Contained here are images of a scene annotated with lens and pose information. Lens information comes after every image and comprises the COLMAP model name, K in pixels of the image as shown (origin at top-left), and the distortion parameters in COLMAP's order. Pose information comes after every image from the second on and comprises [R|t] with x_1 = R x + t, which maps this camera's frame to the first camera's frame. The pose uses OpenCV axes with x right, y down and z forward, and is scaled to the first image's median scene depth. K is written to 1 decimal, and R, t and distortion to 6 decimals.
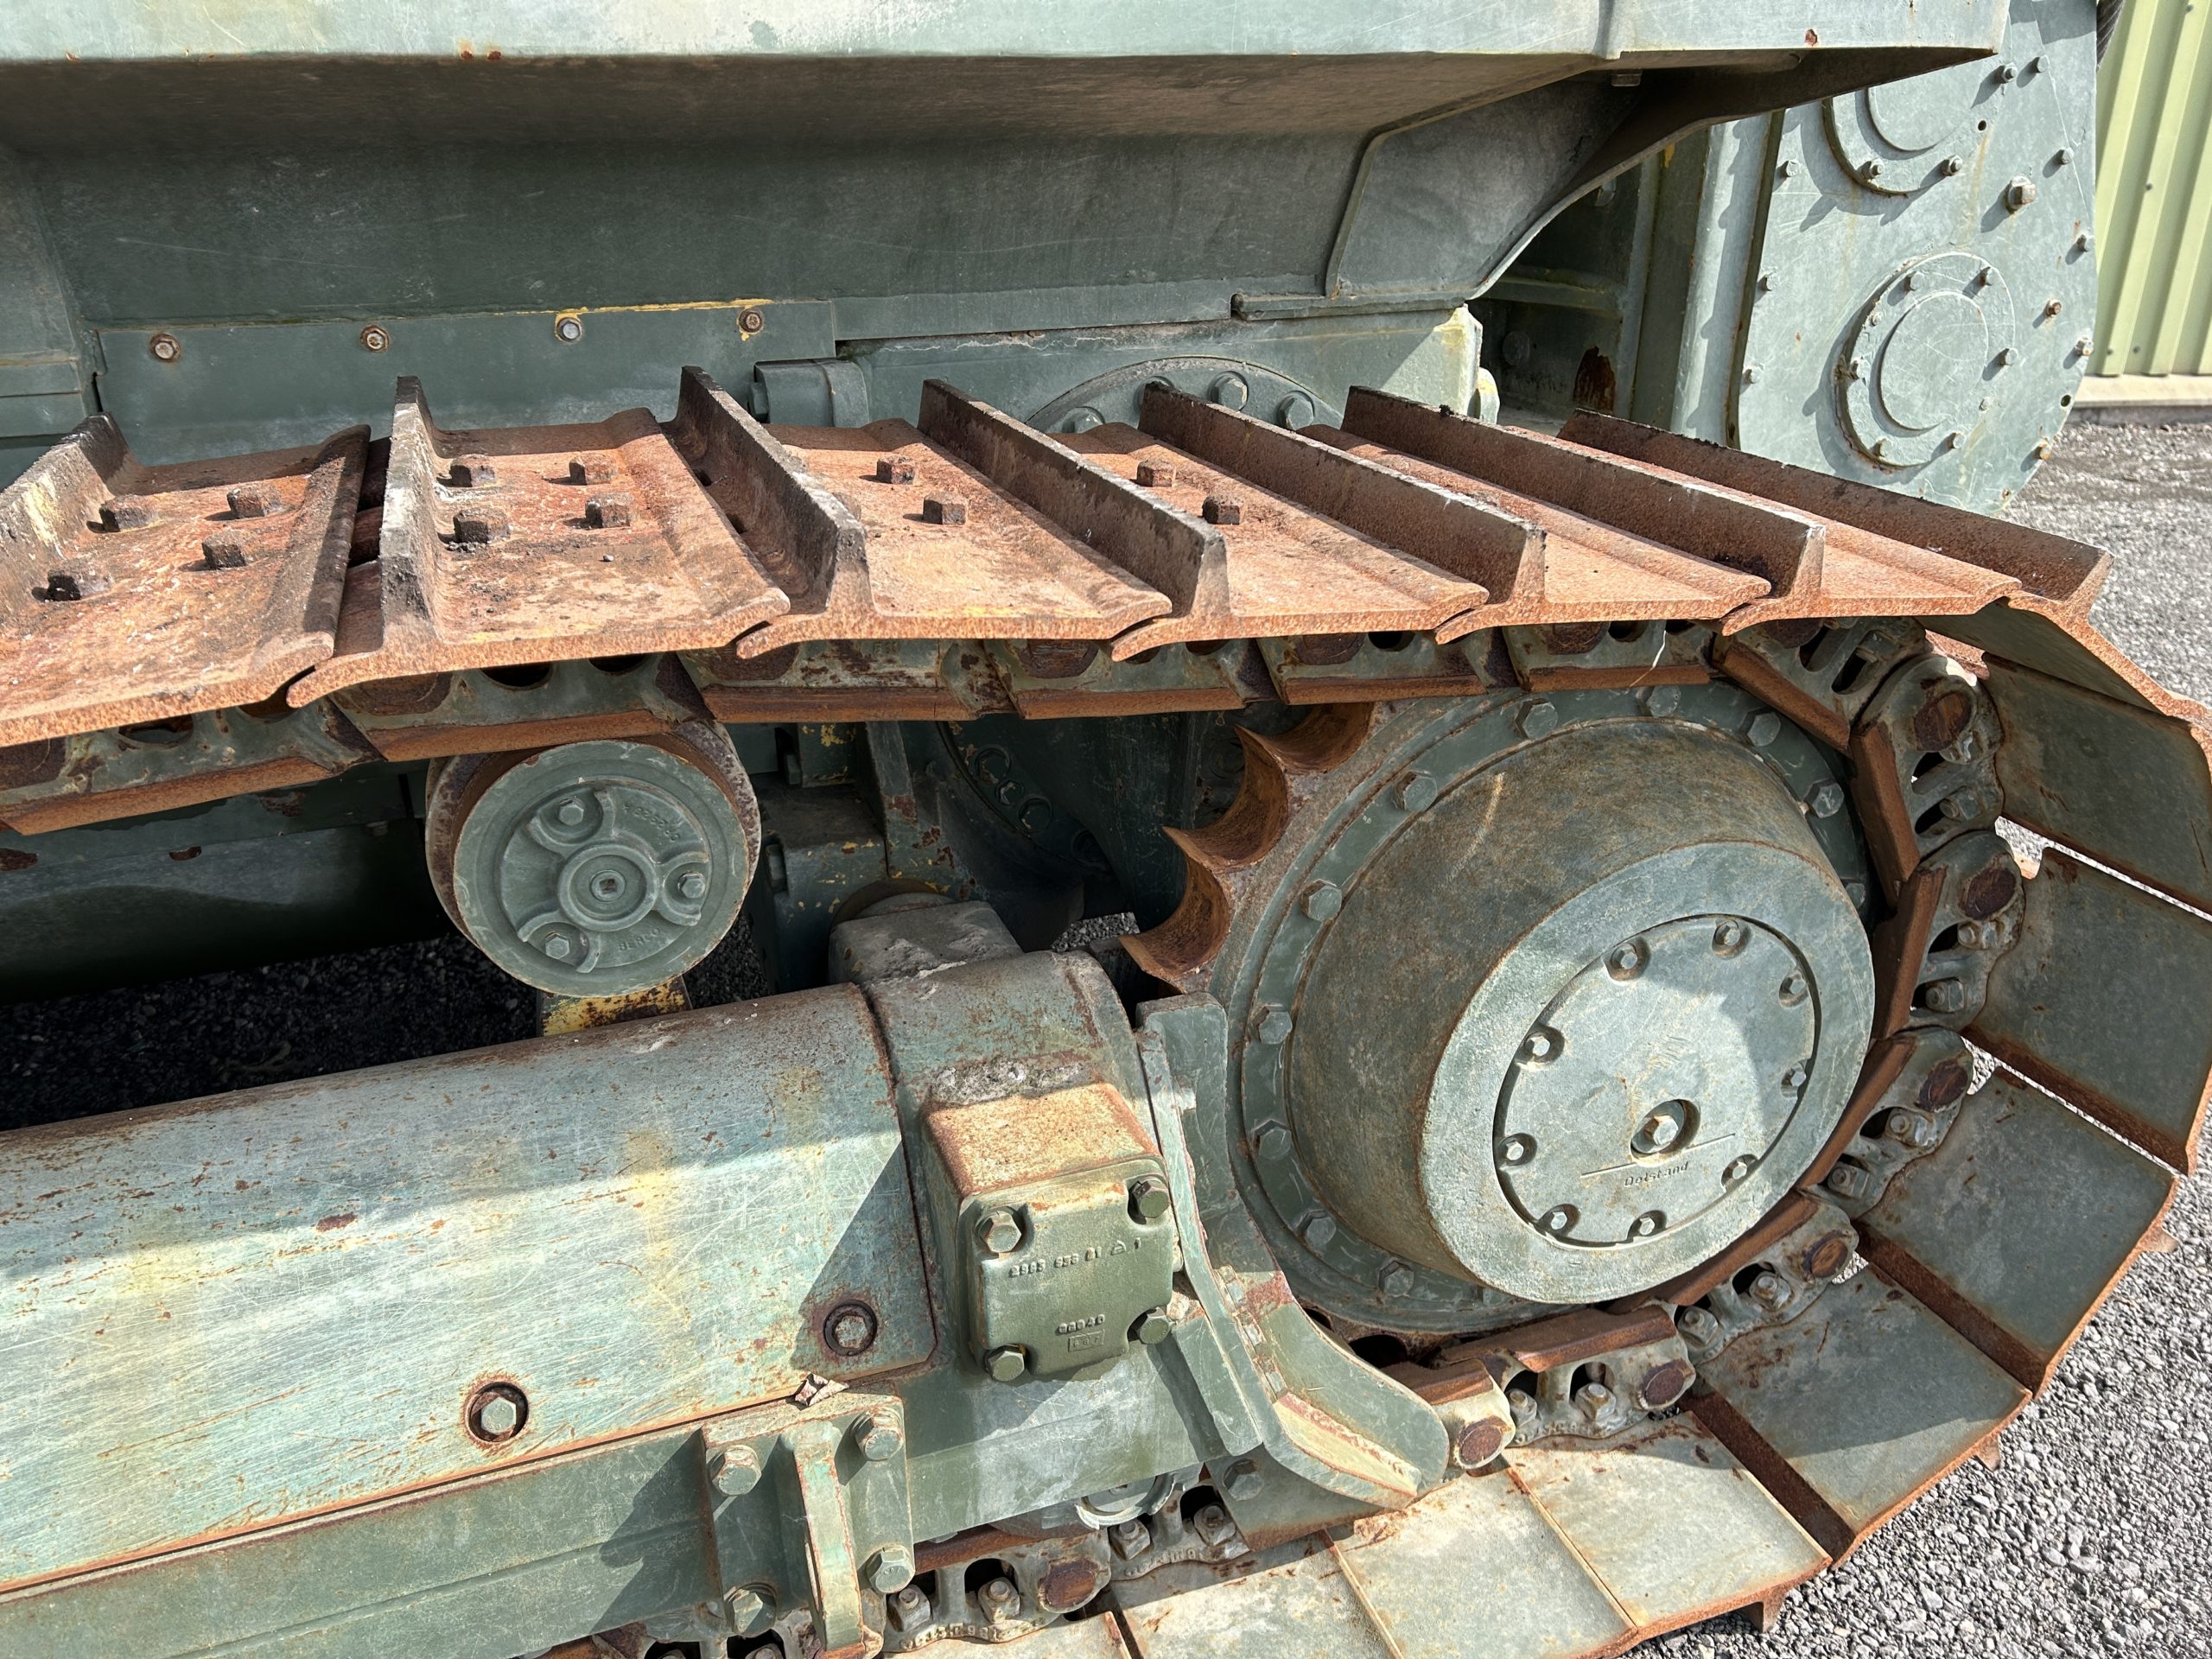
lens RADIAL K [[1672.0, 0, 1095.3], [0, 1672.0, 850.6], [0, 0, 1]] dist [0.060603, -0.065098]
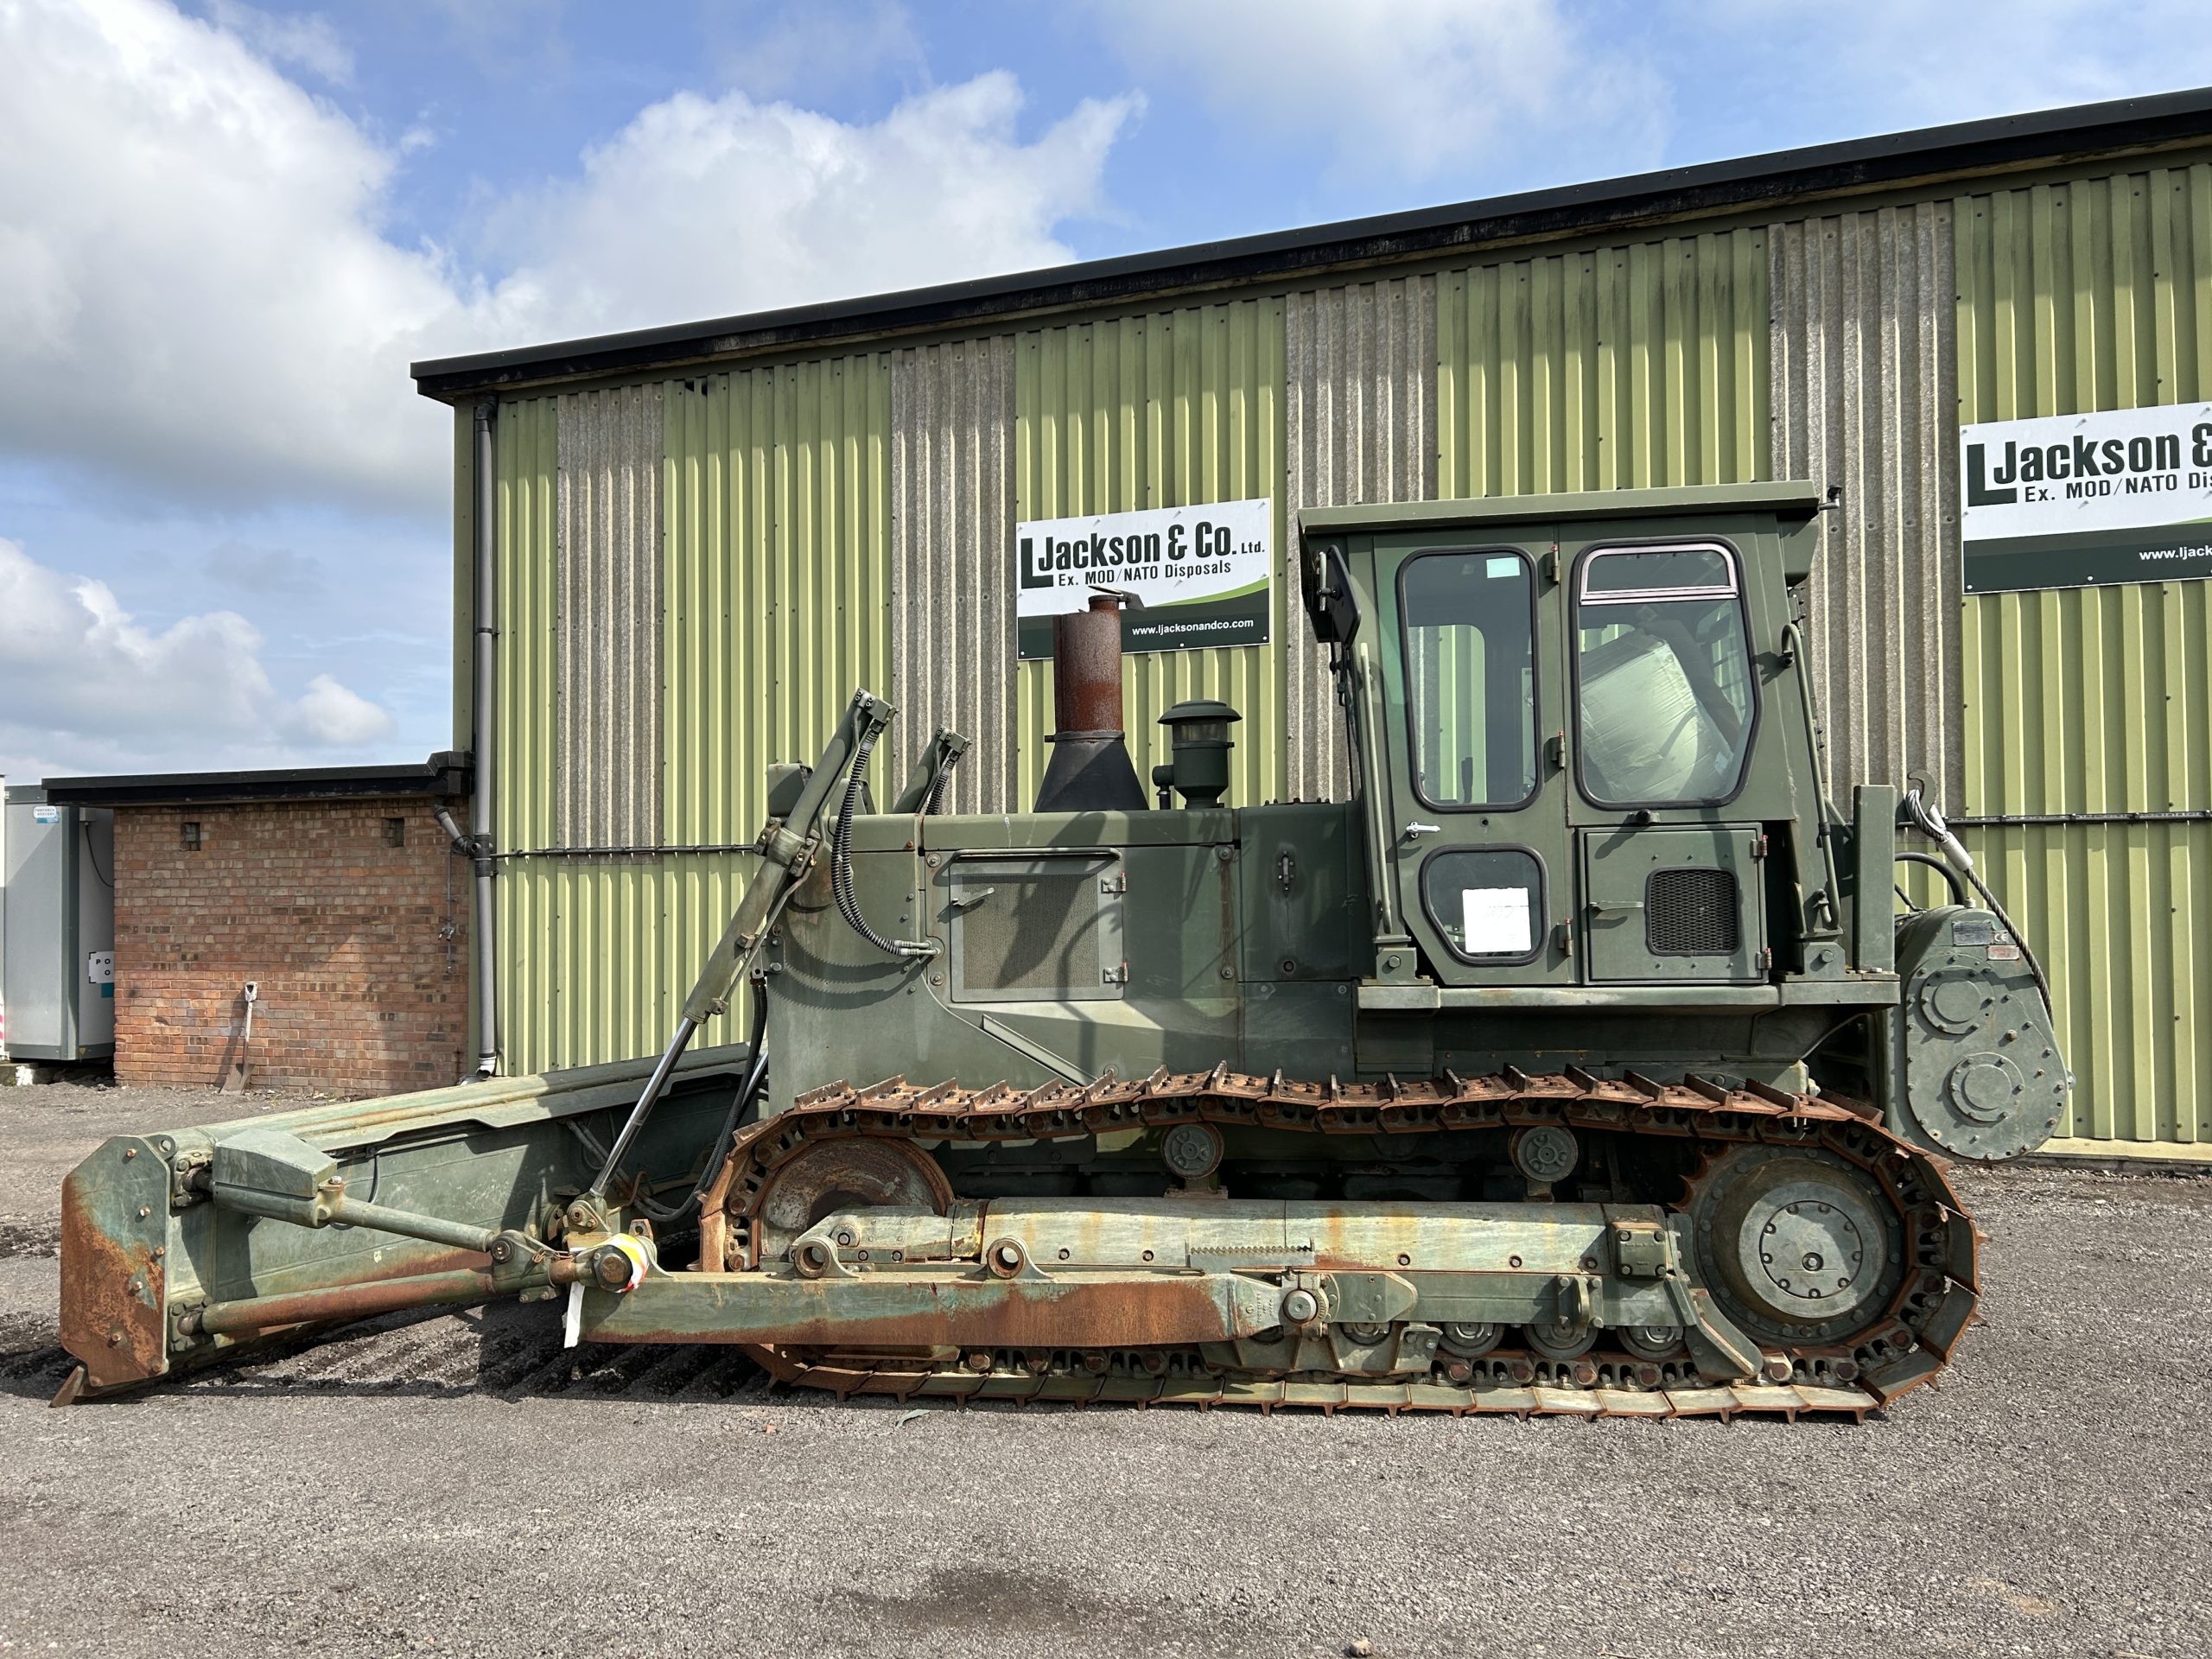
lens RADIAL K [[1672.0, 0, 1090.0], [0, 1672.0, 839.3], [0, 0, 1]] dist [0.060603, -0.065098]
pose [[0.885779, -0.023647, -0.463504, 0.690182], [-0.182125, 0.900881, -0.394011, 1.123262], [0.426879, 0.433422, 0.793675, -3.213422]]
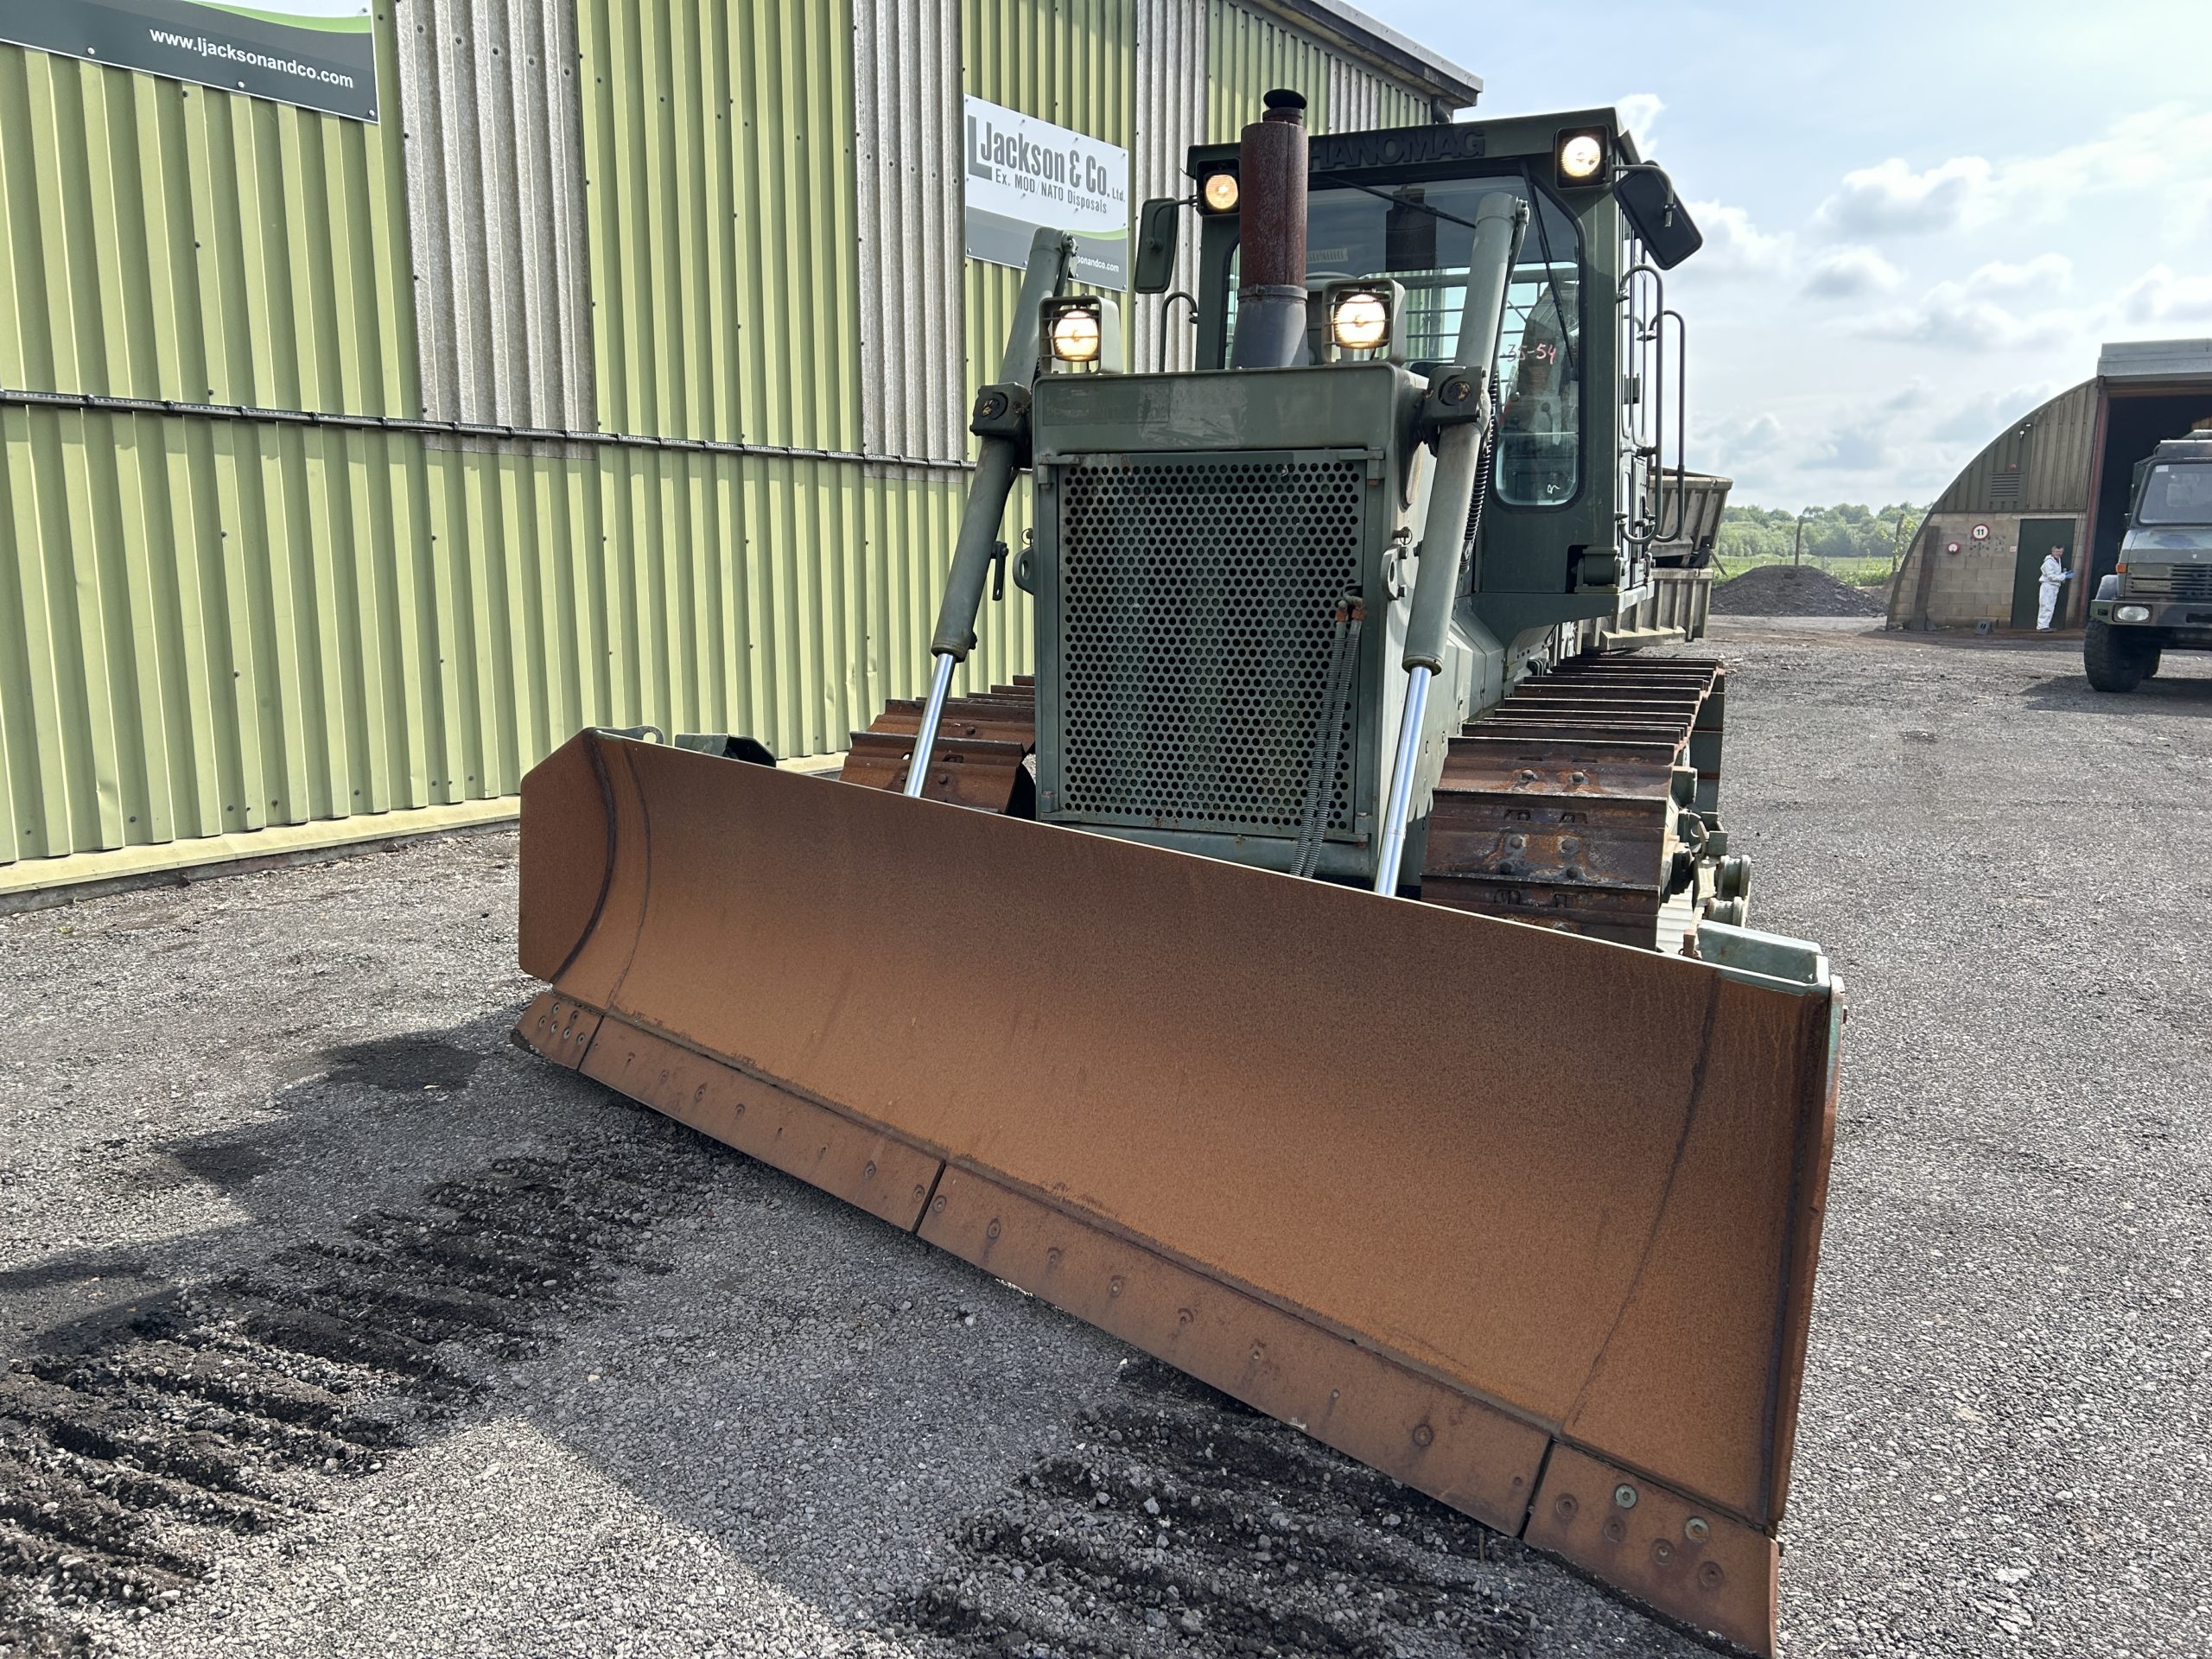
lens RADIAL K [[1672.0, 0, 1124.5], [0, 1672.0, 825.0], [0, 0, 1]] dist [0.060603, -0.065098]
pose [[0.663394, -0.118543, 0.738821, -5.073018], [0.301357, 0.946082, -0.118793, 0.417327], [-0.684903, 0.301456, 0.663349, -1.378208]]
